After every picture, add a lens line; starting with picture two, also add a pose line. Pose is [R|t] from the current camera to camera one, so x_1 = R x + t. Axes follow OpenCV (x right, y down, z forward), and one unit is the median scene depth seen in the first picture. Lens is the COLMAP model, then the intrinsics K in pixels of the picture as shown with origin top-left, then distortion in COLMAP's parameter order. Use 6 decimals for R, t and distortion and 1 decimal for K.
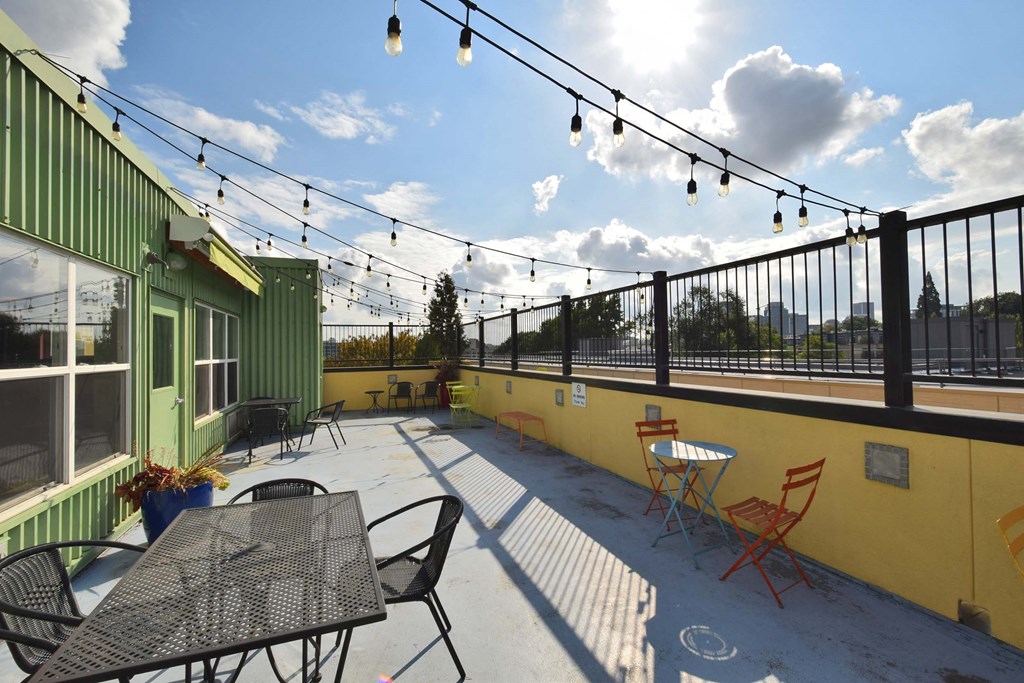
lens RADIAL K [[447.5, 0, 511.3], [0, 447.5, 343.2], [0, 0, 1]] dist [0.002005, -0.000749]
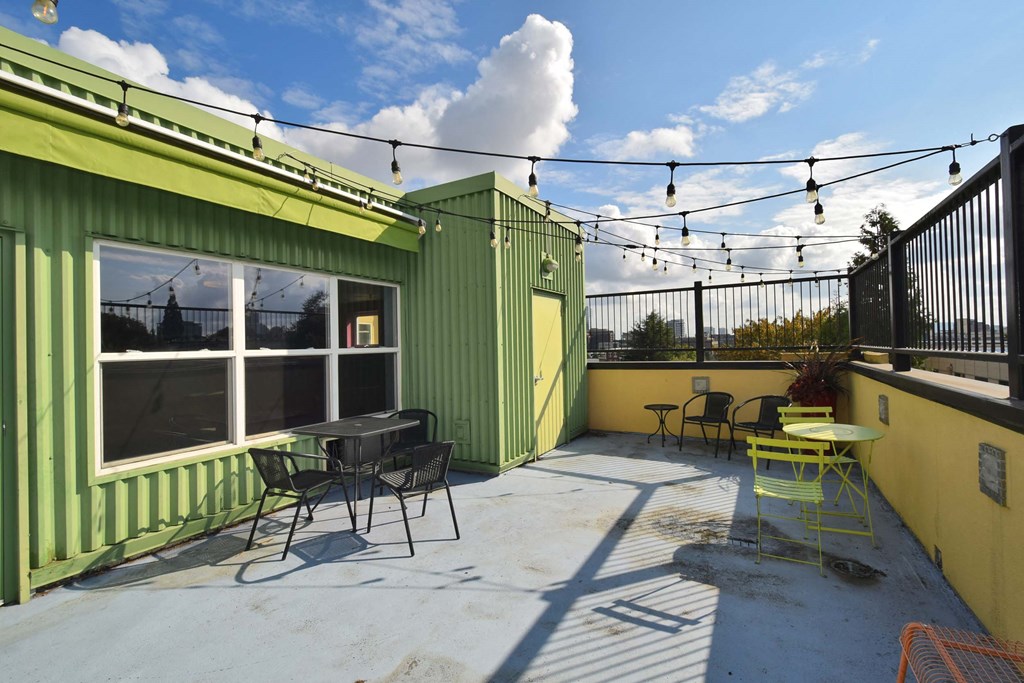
lens RADIAL K [[447.5, 0, 515.8], [0, 447.5, 341.3], [0, 0, 1]] dist [0.002005, -0.000749]
pose [[0.641193, -0.008522, -0.767332, 0.011590], [0.026480, 0.999589, 0.011026, 0.015118], [0.766923, -0.027388, 0.641155, 0.495280]]
